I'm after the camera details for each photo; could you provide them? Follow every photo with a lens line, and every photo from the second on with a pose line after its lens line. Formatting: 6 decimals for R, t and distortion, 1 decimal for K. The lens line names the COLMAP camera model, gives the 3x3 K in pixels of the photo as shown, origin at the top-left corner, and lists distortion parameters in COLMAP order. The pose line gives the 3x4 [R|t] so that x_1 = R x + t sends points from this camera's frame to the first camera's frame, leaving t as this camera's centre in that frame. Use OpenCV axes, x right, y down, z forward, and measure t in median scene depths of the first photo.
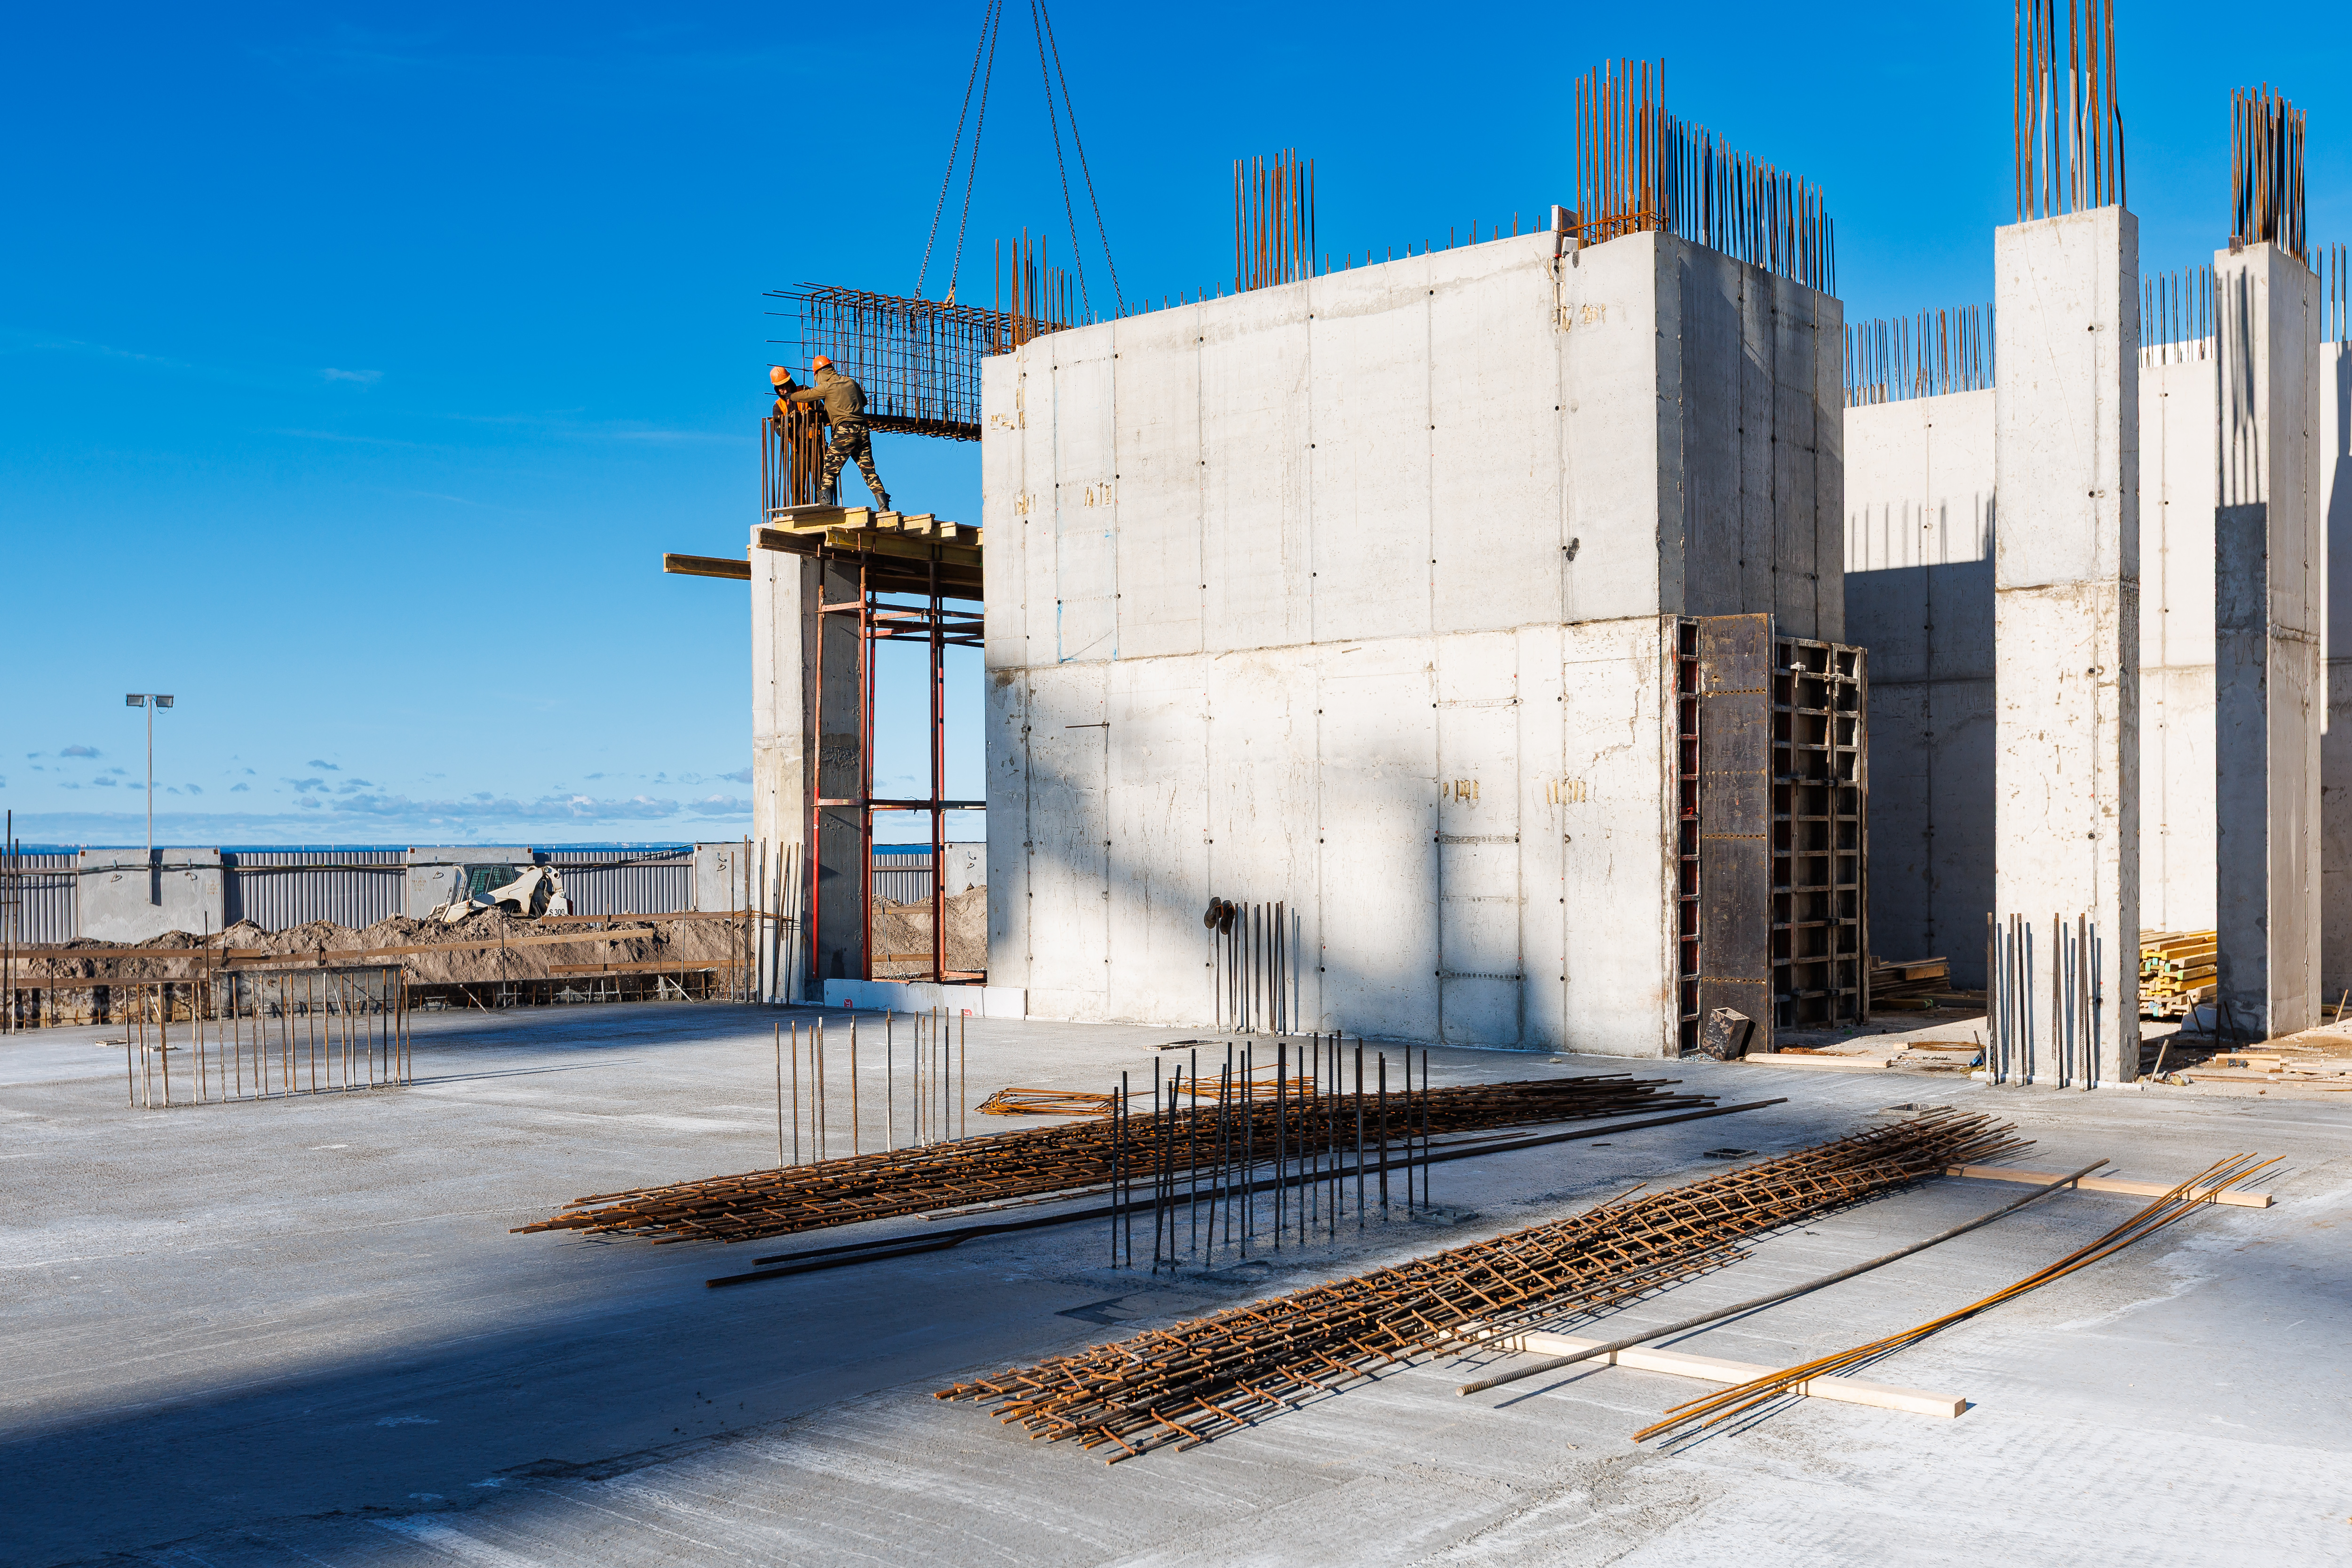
lens RADIAL K [[2260.1, 0, 1176.2], [0, 2260.1, 857.9], [0, 0, 1]] dist [0.010312, 0.016140]
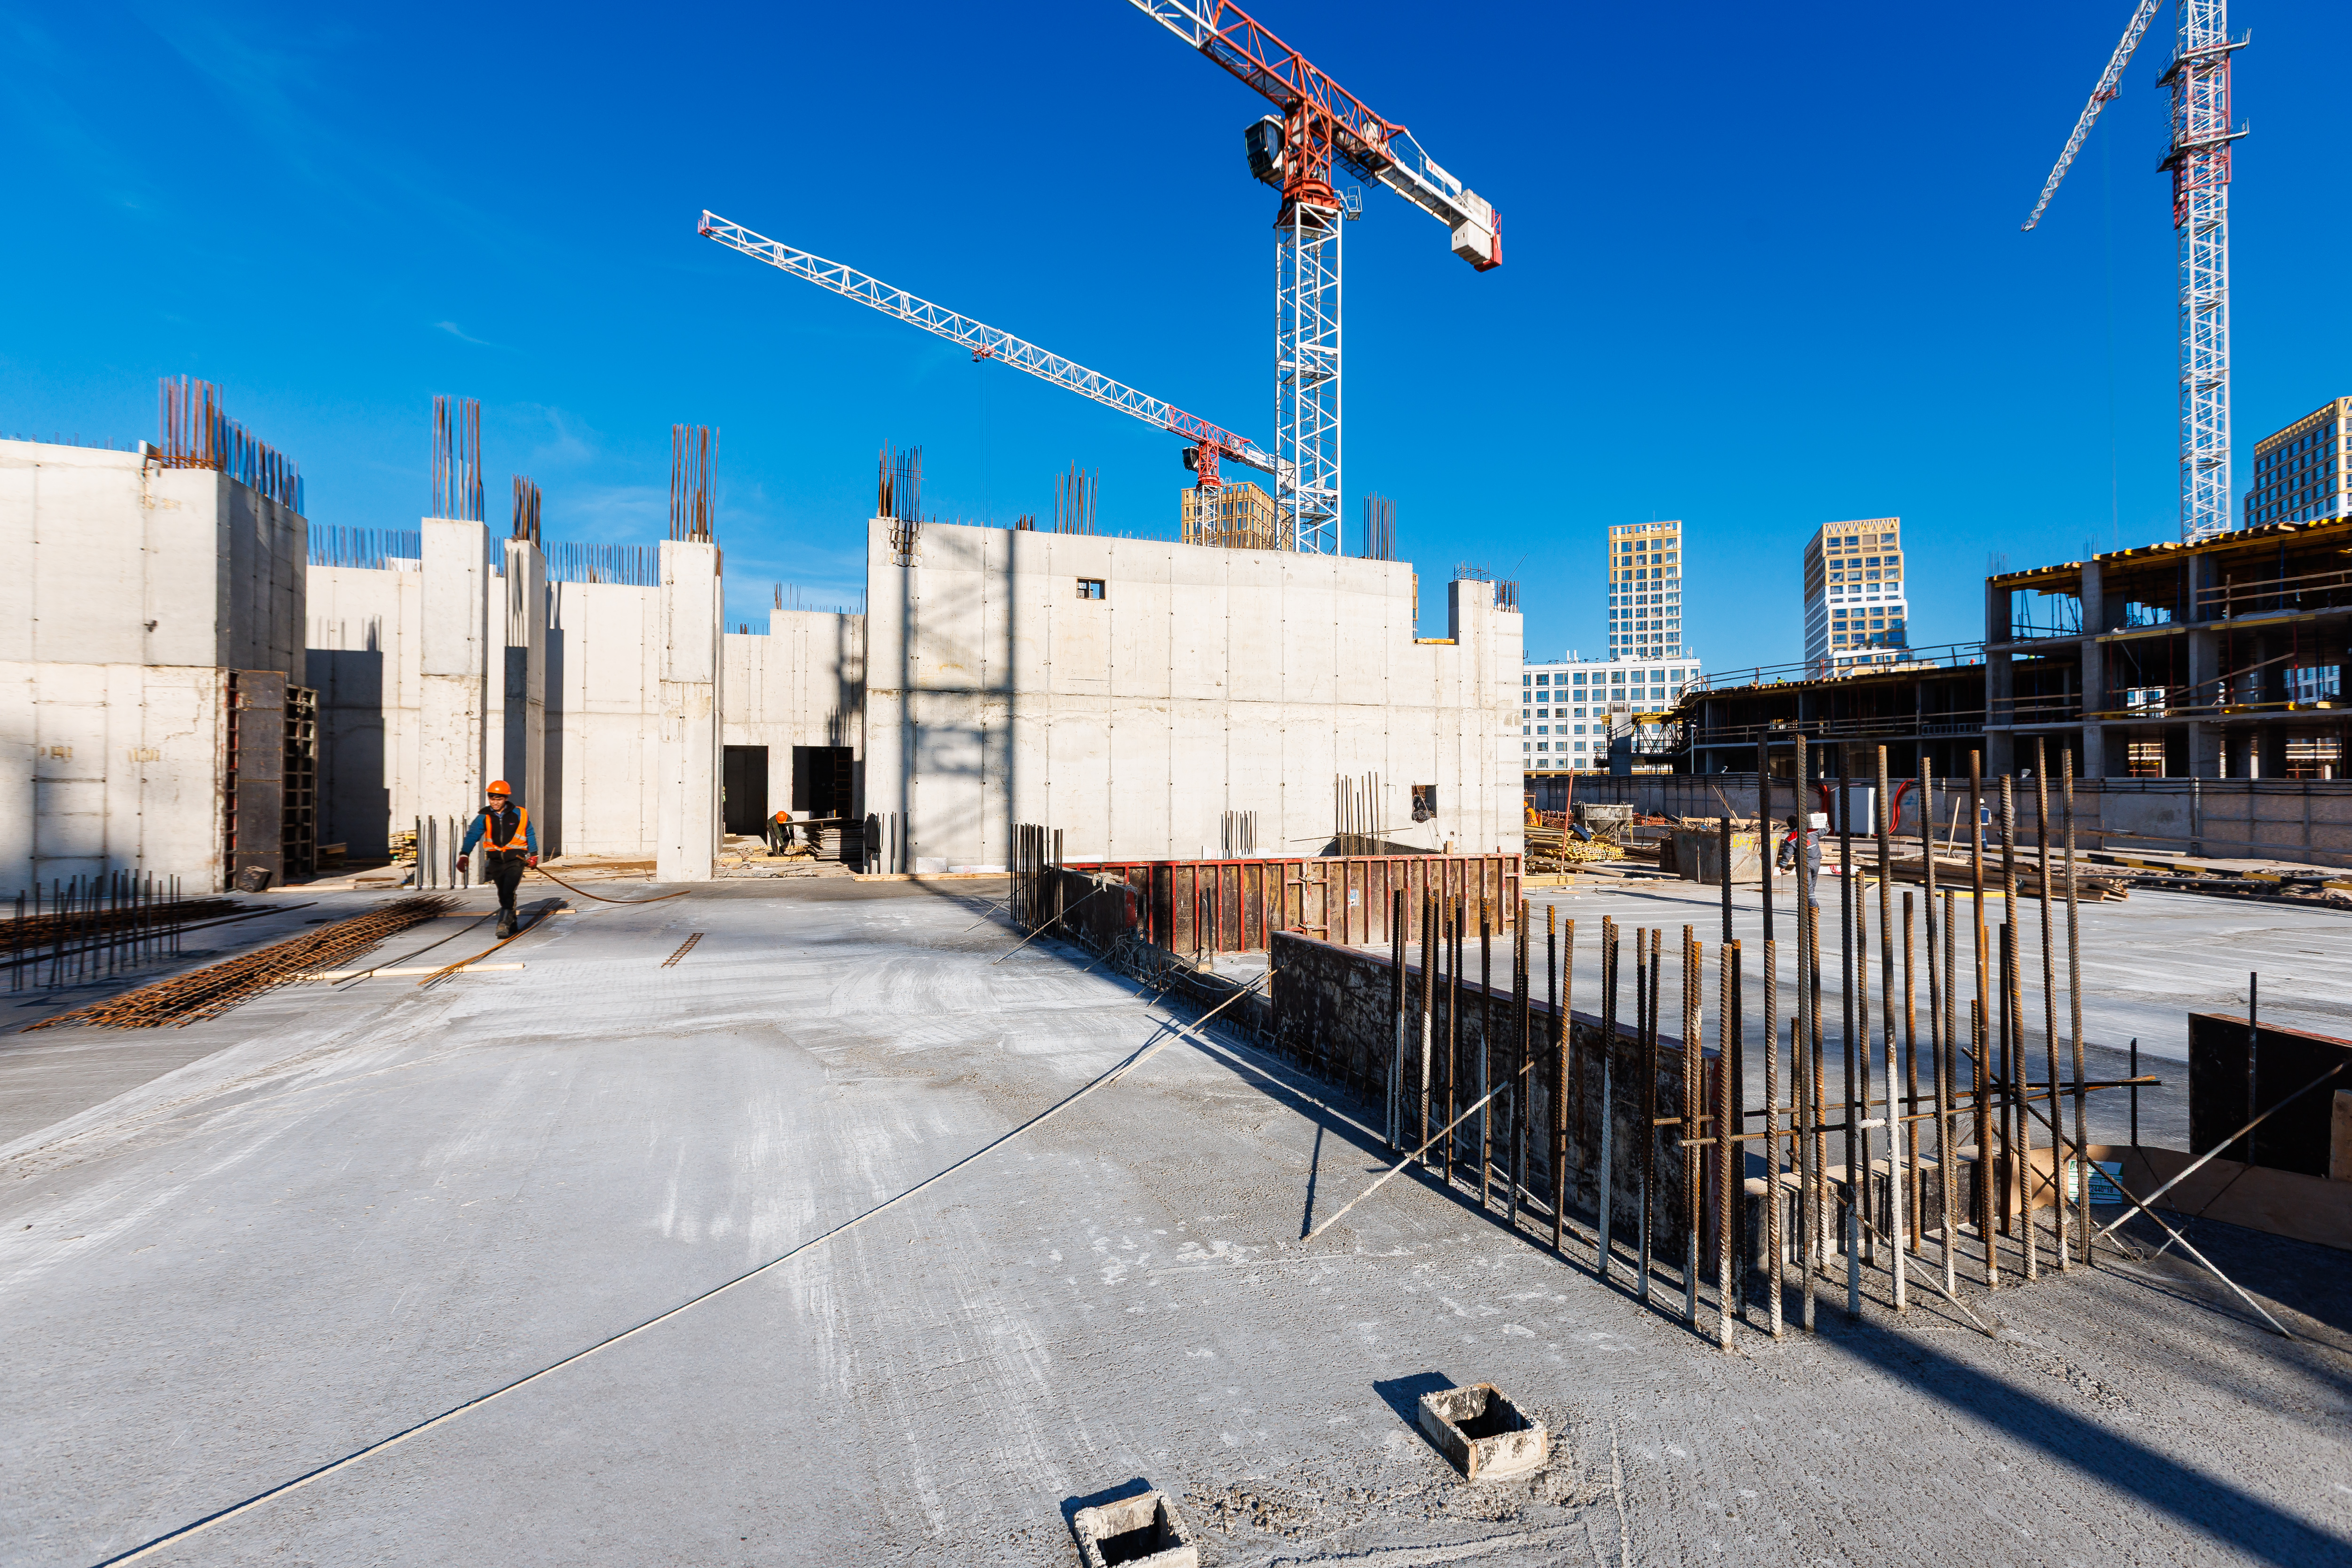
lens RADIAL K [[1056.5, 0, 1176.0], [0, 1056.5, 784.0], [0, 0, 1]] dist [0.000132, 0.000002]
pose [[0.490126, 0.013007, 0.871554, -0.168147], [0.001444, 0.999875, -0.015734, 0.009340], [-0.871650, 0.008970, 0.490046, -0.164317]]
